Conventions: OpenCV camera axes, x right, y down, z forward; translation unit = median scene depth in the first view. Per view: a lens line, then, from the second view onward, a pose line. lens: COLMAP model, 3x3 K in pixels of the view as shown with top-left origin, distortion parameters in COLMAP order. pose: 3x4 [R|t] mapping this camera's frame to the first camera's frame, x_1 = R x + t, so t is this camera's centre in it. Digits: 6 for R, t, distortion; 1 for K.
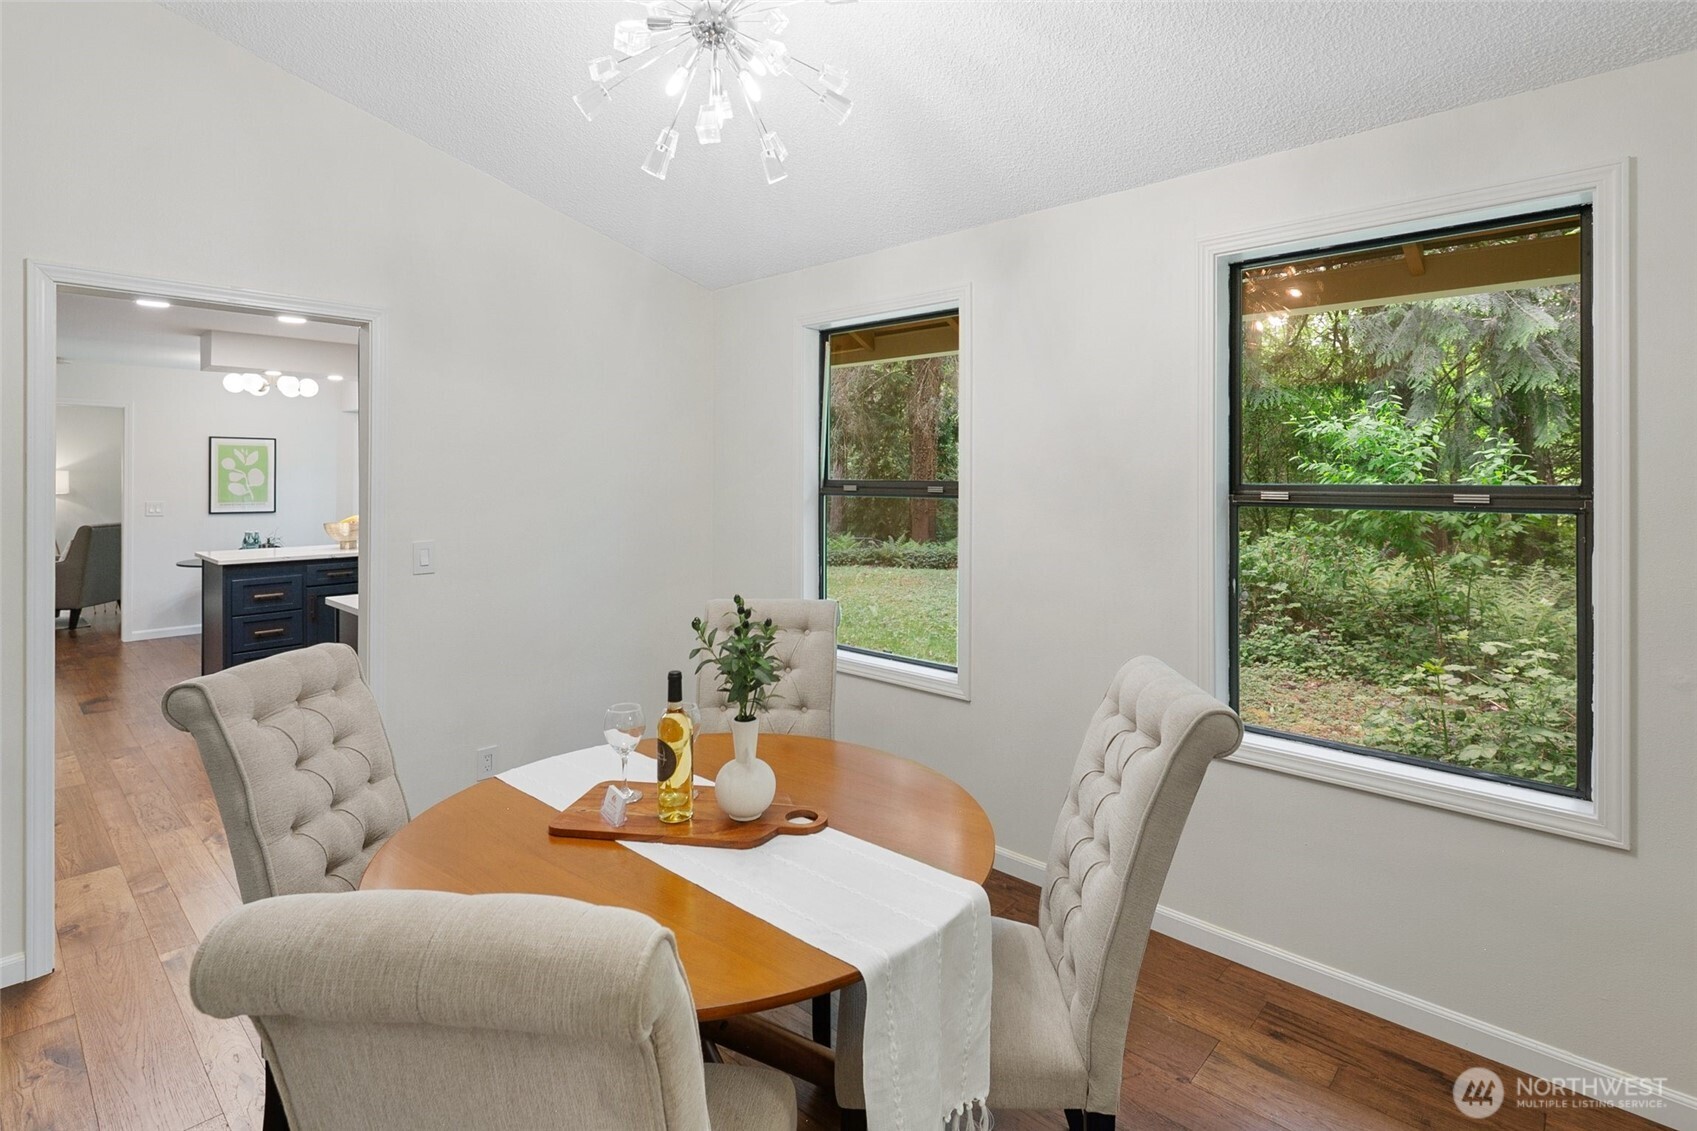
lens RADIAL K [[823.9, 0, 843.3], [0, 823.9, 477.9], [0, 0, 1]] dist [-0.000393, -0.000274]
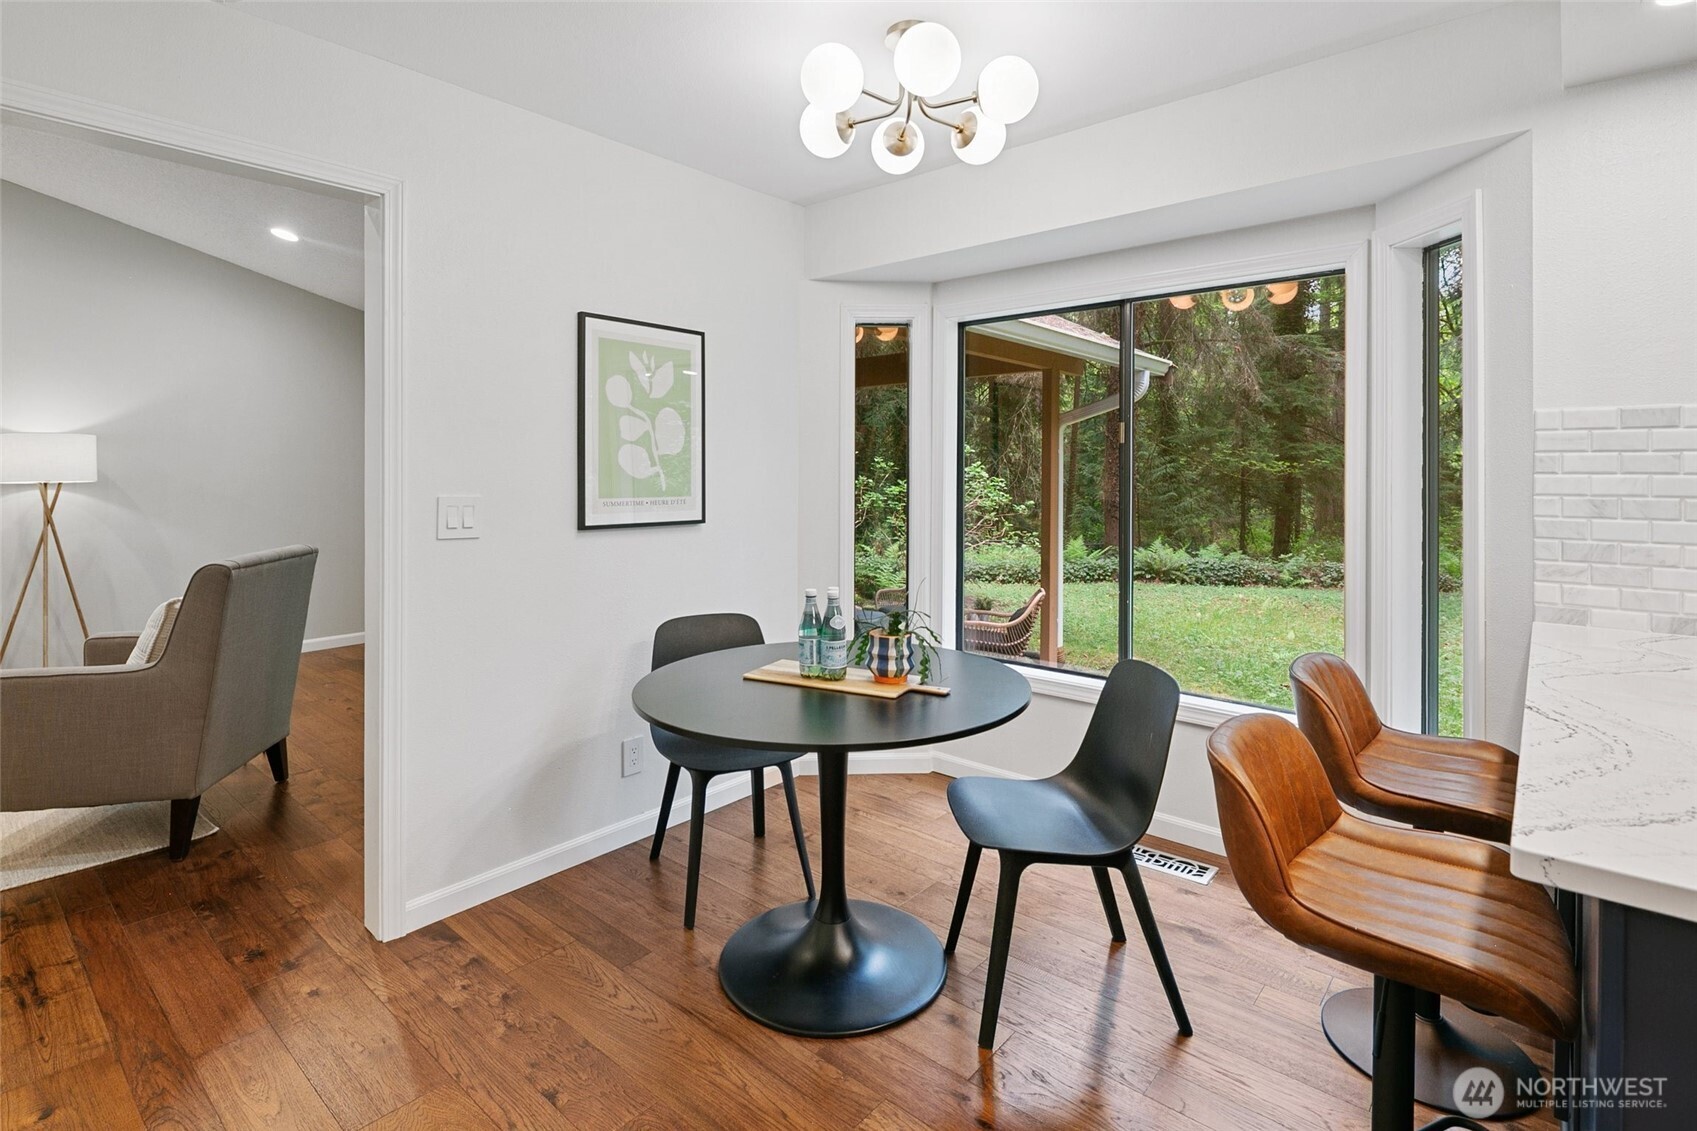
lens RADIAL K [[816.5, 0, 848.6], [0, 816.5, 478.6], [0, 0, 1]] dist [-0.001041, -0.000116]
pose [[0.998970, -0.001644, 0.045349, -0.631757], [0.001455, 0.999990, 0.004202, 0.019086], [-0.045355, -0.004132, 0.998962, 0.607141]]
